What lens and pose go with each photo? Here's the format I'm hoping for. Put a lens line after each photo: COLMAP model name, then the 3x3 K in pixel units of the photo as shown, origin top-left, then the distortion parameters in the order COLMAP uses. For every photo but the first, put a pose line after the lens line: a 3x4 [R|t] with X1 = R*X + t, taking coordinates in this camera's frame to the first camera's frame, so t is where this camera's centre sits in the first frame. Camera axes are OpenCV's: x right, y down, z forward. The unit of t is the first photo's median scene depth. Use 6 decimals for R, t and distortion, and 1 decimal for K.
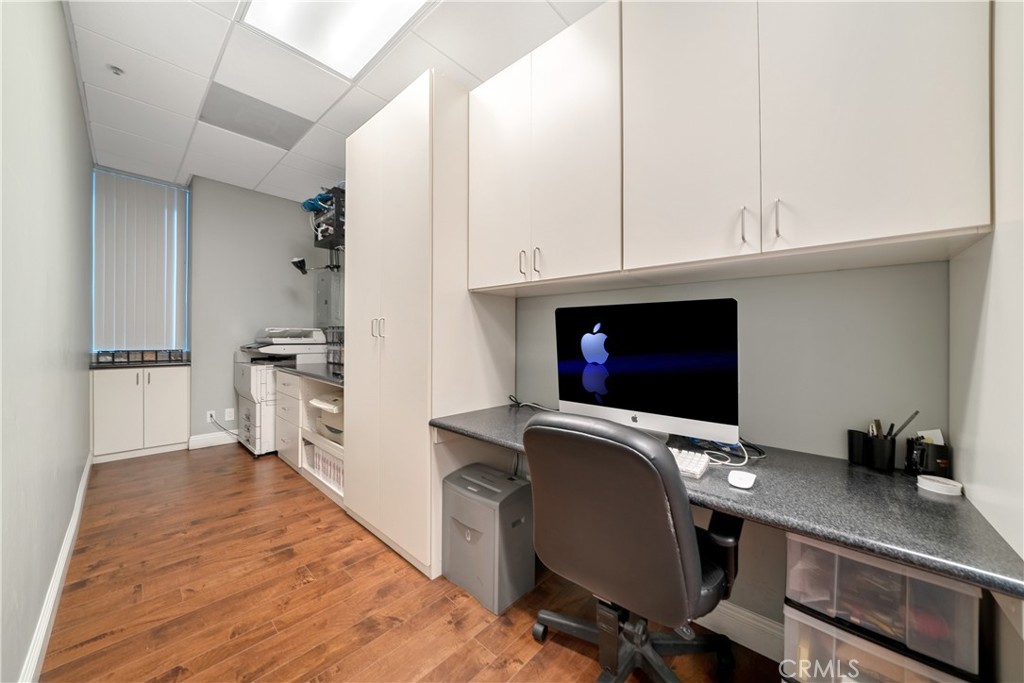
lens RADIAL K [[360.9, 0, 512.0], [0, 360.9, 341.5], [0, 0, 1]] dist [-0.007522, 0.000004]
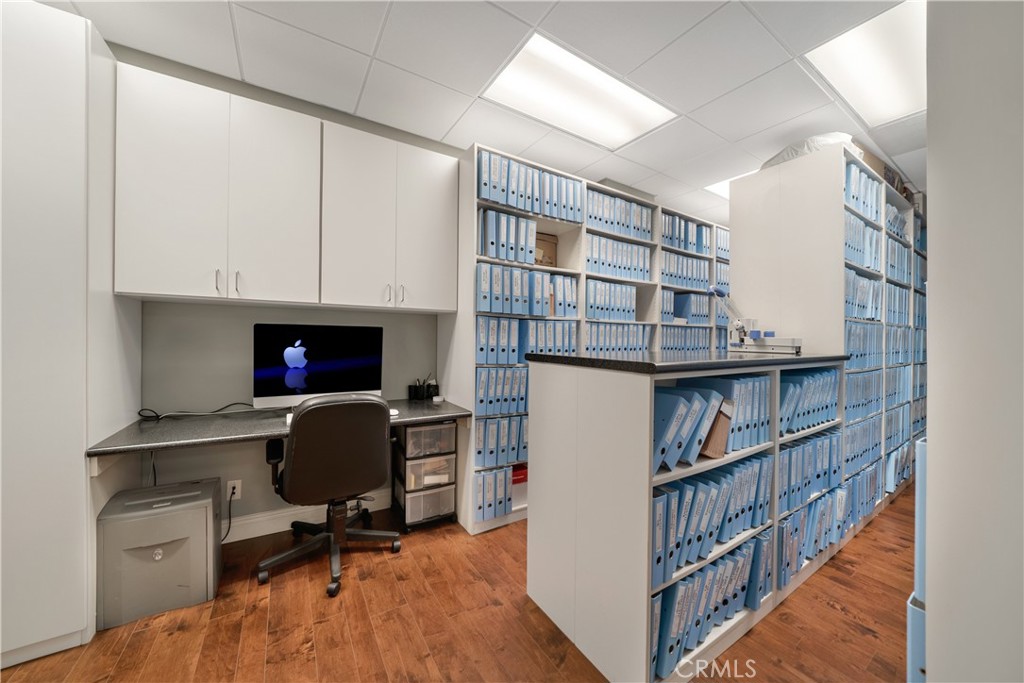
lens RADIAL K [[360.9, 0, 512.0], [0, 360.9, 341.5], [0, 0, 1]] dist [-0.007522, 0.000004]
pose [[0.253035, -0.011682, 0.967387, -0.956286], [-0.004628, 0.999901, 0.013285, -0.056892], [-0.967446, -0.007838, 0.252956, -0.181518]]
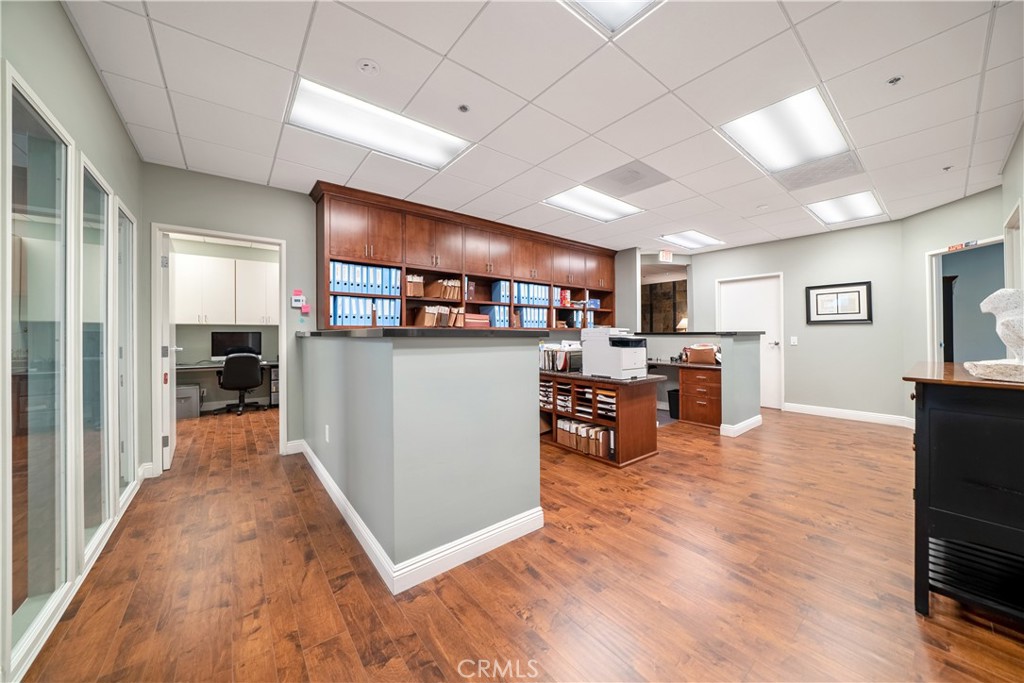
lens RADIAL K [[368.4, 0, 510.8], [0, 368.4, 332.5], [0, 0, 1]] dist [-0.008524, -0.000035]
pose [[0.132670, -0.005797, 0.991143, -3.661008], [0.010680, 0.999933, 0.004419, -0.078067], [-0.991103, 0.010000, 0.132723, -2.918152]]
